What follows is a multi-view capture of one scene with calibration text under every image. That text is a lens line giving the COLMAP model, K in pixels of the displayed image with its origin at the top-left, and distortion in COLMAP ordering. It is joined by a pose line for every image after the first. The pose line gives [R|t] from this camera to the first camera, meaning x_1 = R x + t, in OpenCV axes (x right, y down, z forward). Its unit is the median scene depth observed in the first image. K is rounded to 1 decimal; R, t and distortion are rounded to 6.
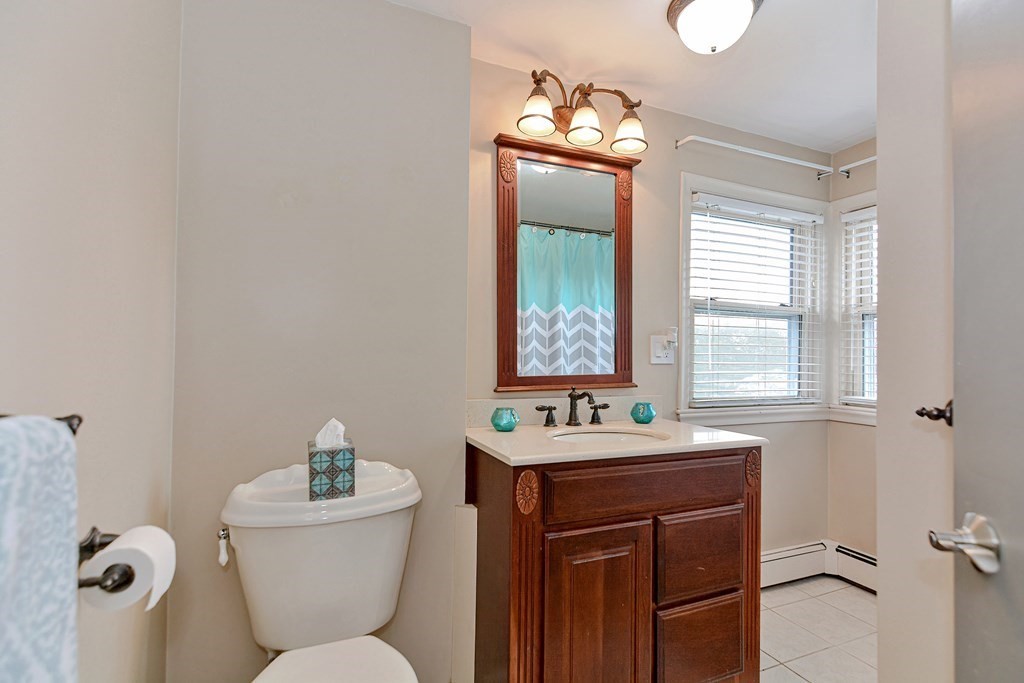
lens RADIAL K [[489.8, 0, 507.7], [0, 489.8, 346.3], [0, 0, 1]] dist [0.013402, -0.004391]
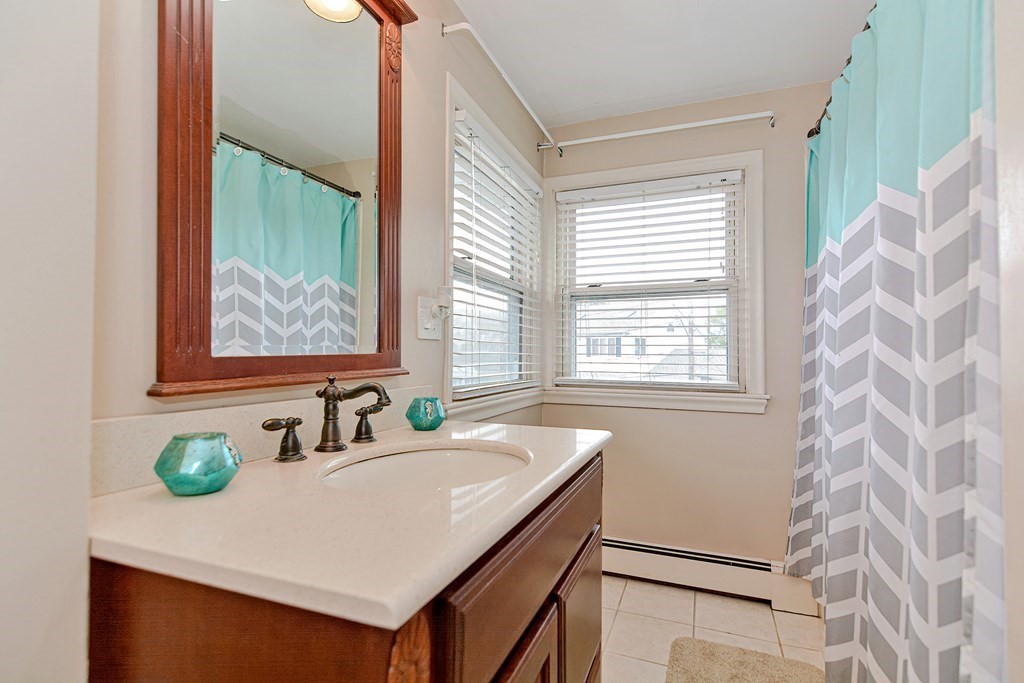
lens RADIAL K [[489.8, 0, 507.7], [0, 489.8, 346.3], [0, 0, 1]] dist [0.013402, -0.004391]
pose [[0.705145, 0.004091, 0.709052, -0.102411], [-0.011236, 0.999922, 0.005404, 0.044882], [-0.708975, -0.011777, 0.705136, 0.491306]]
